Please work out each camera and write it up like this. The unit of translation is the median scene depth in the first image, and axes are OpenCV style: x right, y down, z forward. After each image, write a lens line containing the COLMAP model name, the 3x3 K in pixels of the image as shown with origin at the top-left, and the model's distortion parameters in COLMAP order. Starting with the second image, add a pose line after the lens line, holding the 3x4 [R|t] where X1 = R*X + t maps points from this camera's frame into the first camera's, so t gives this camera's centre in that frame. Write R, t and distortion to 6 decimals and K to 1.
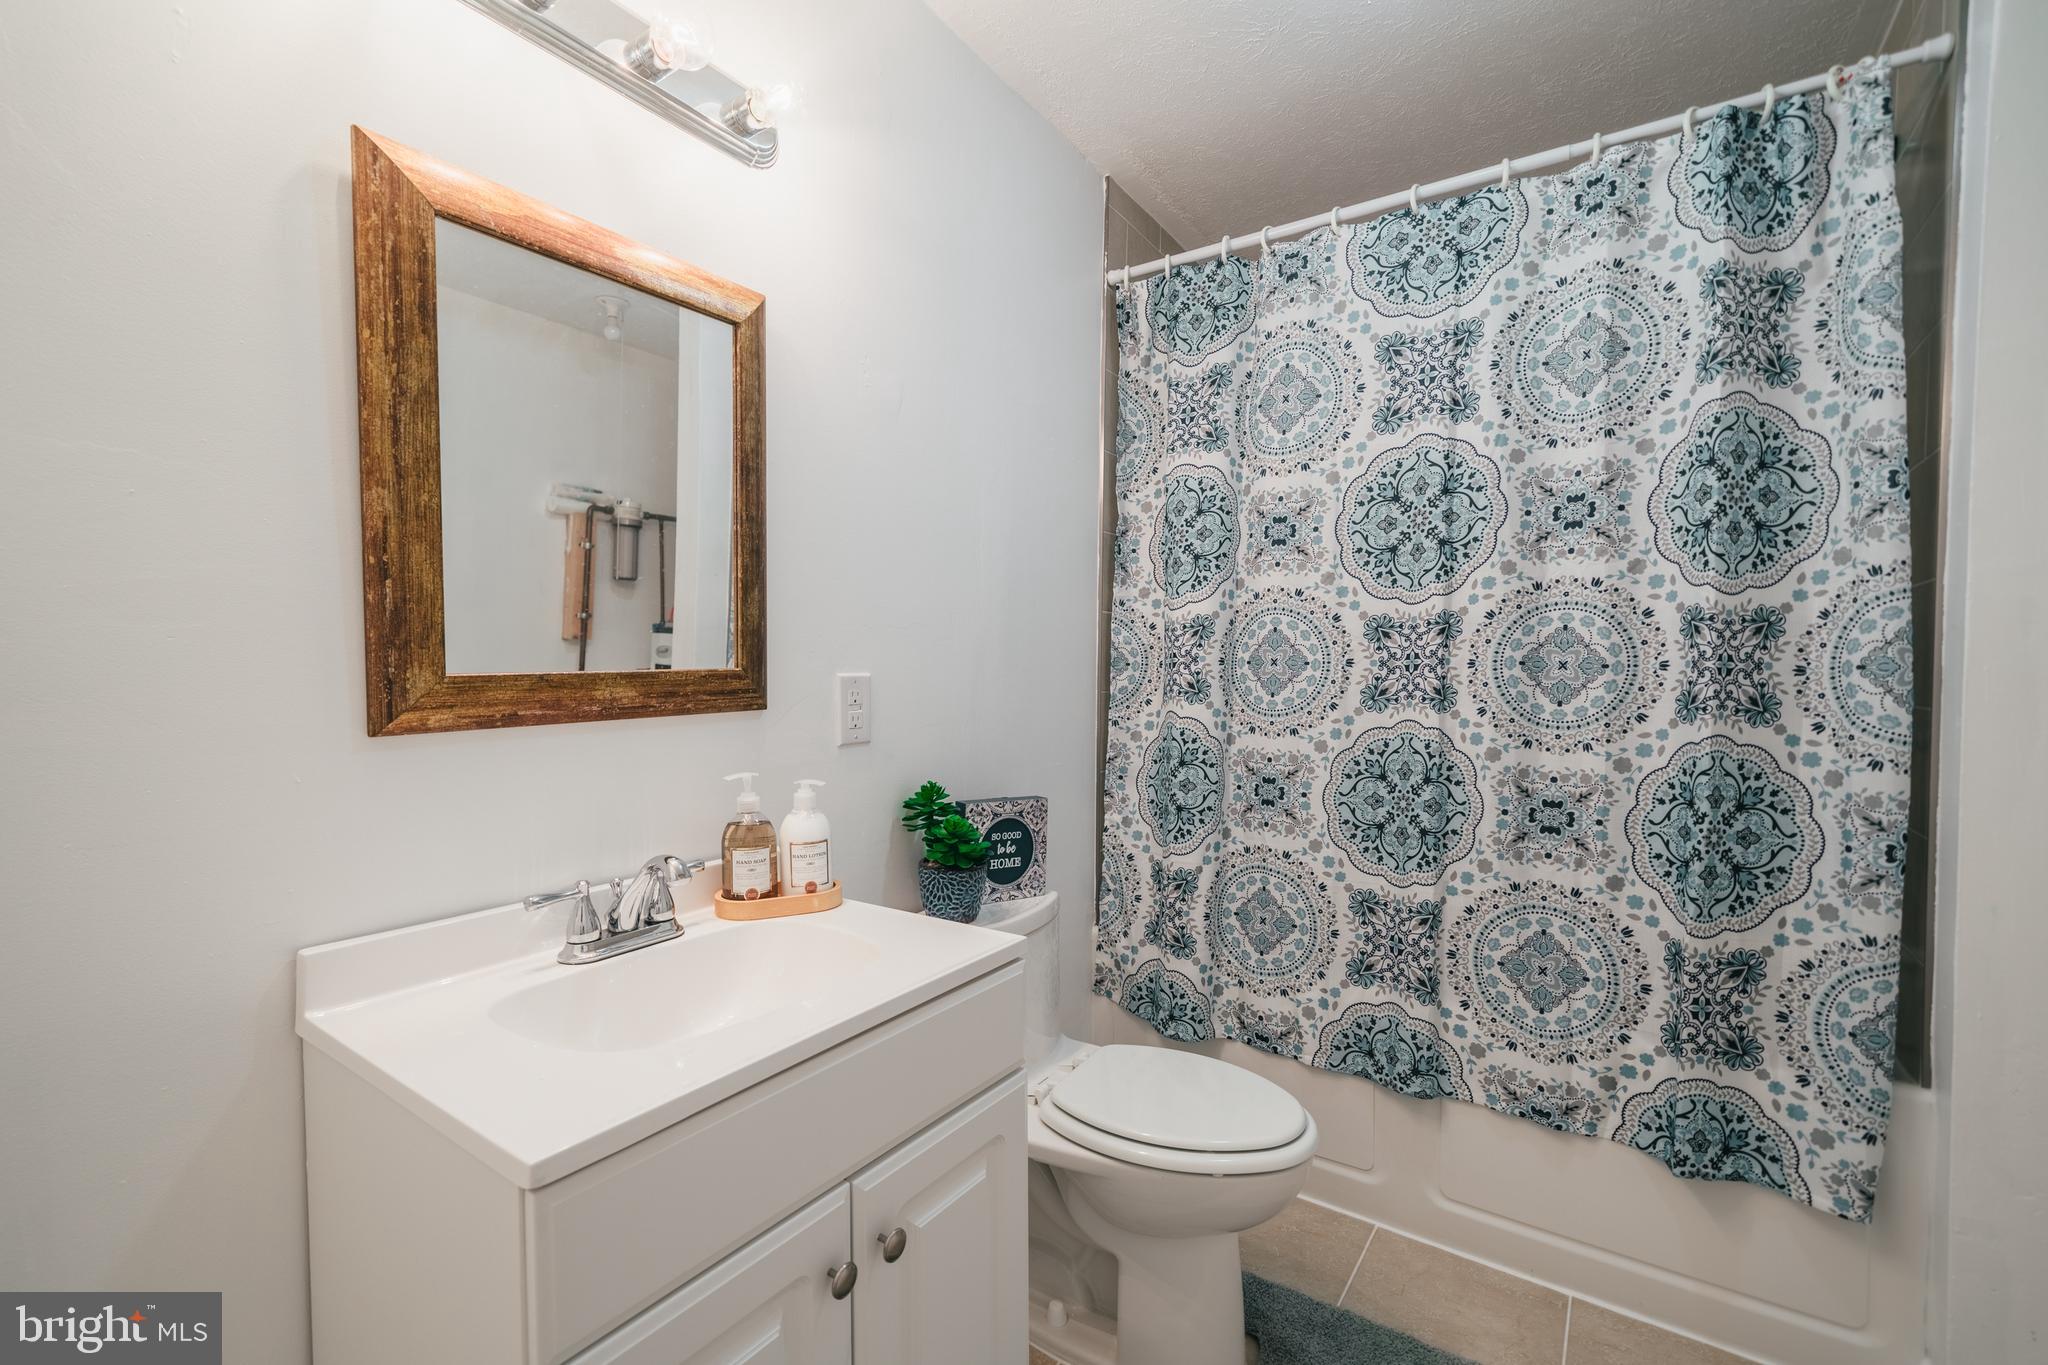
lens RADIAL K [[872.3, 0, 1023.9], [0, 872.3, 687.6], [0, 0, 1]] dist [0.001744, 0.000049]
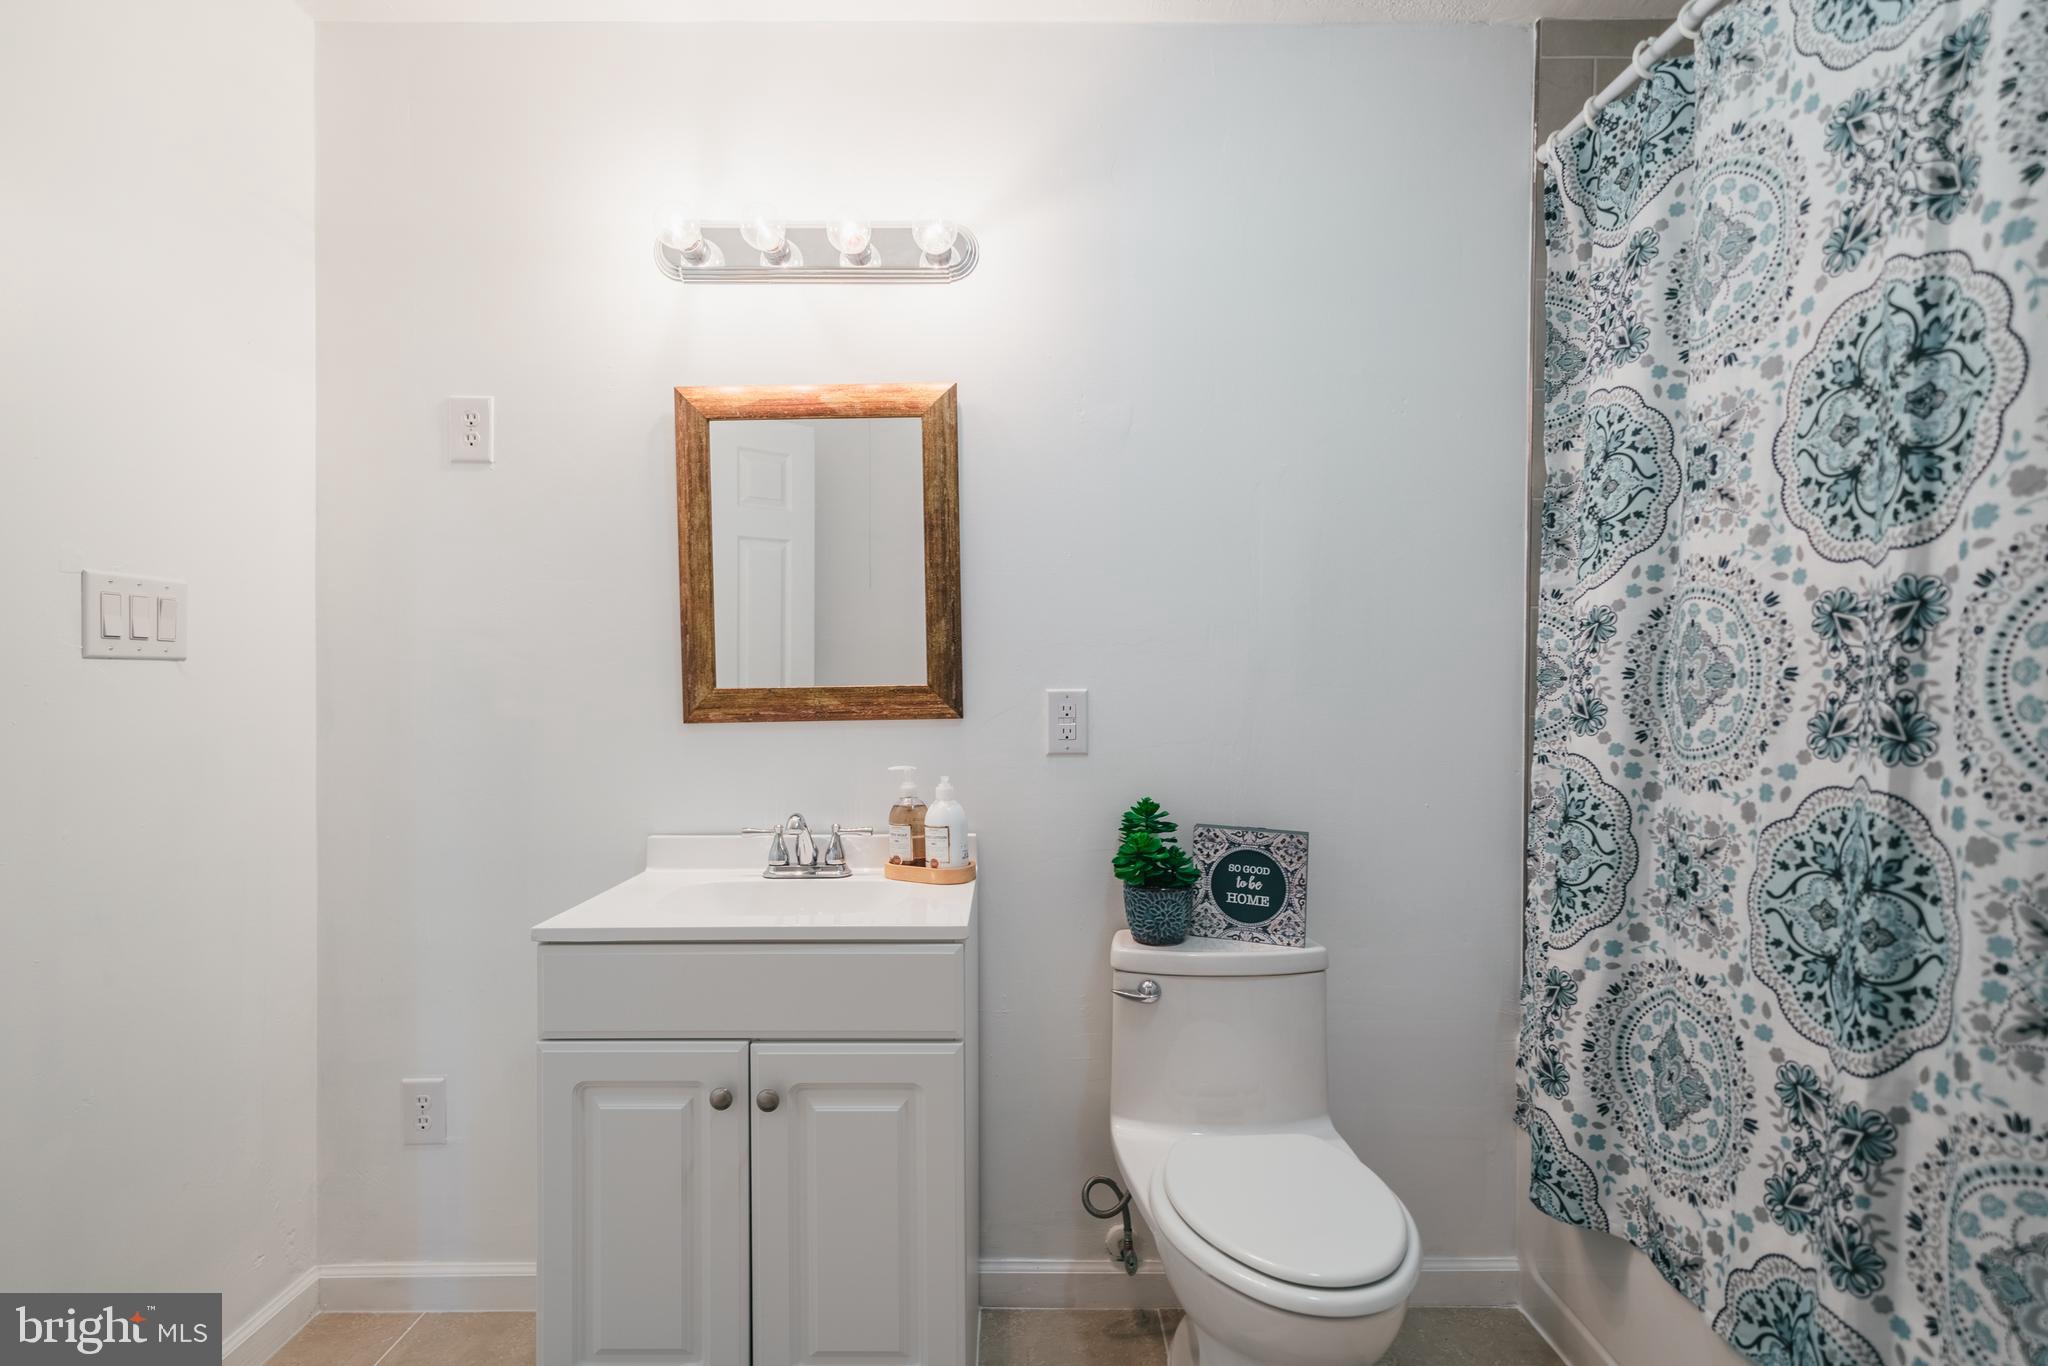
lens RADIAL K [[1022.3, 0, 1020.4], [0, 1022.3, 684.6], [0, 0, 1]] dist [0.006097, -0.001071]
pose [[0.572331, -0.001235, -0.820022, 0.681122], [-0.017296, 0.999758, -0.013578, -0.002985], [0.819841, 0.021954, 0.572171, 0.186056]]
